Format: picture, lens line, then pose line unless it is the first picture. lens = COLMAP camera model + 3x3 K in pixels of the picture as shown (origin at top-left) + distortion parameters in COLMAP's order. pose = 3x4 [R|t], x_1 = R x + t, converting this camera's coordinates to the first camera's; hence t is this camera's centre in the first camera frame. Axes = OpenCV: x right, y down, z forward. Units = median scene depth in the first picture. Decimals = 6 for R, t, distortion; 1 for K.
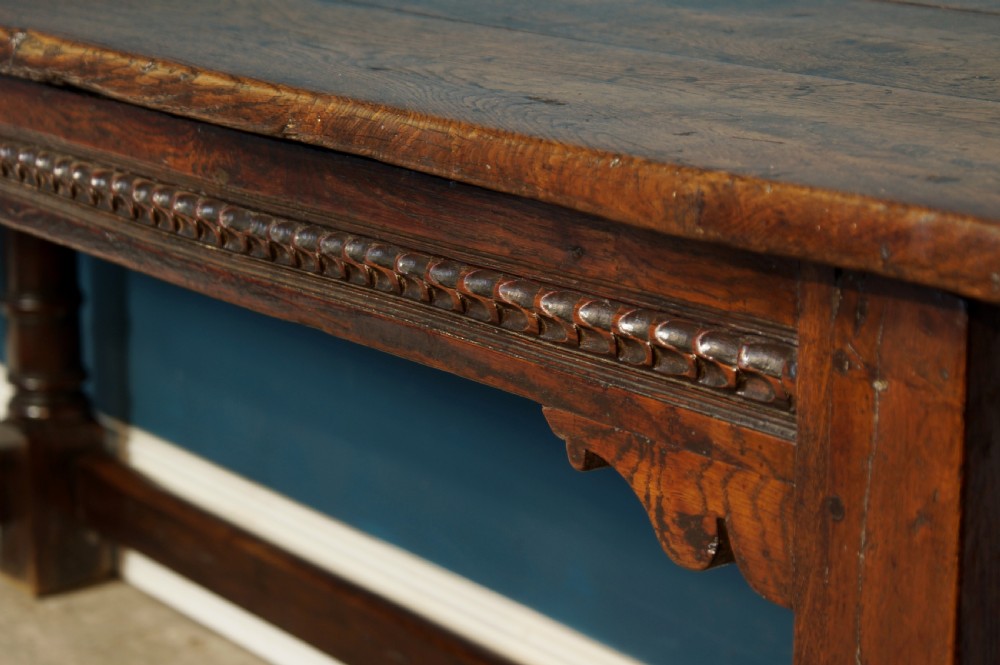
lens RADIAL K [[2848.4, 0, 497.6], [0, 2848.4, 333.9], [0, 0, 1]] dist [0.097460, 0.329949]
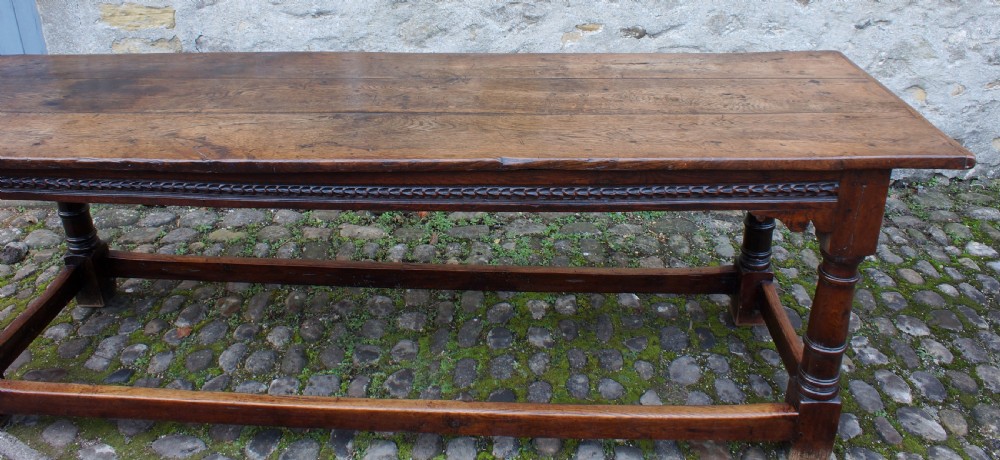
lens RADIAL K [[773.0, 0, 491.9], [0, 773.0, 128.7], [0, 0, 1]] dist [-0.160303, 0.136561]
pose [[0.602845, -0.298922, 0.739746, -0.993144], [0.188925, 0.954277, 0.231651, -0.417475], [-0.775168, 0.000107, 0.631755, 0.537548]]
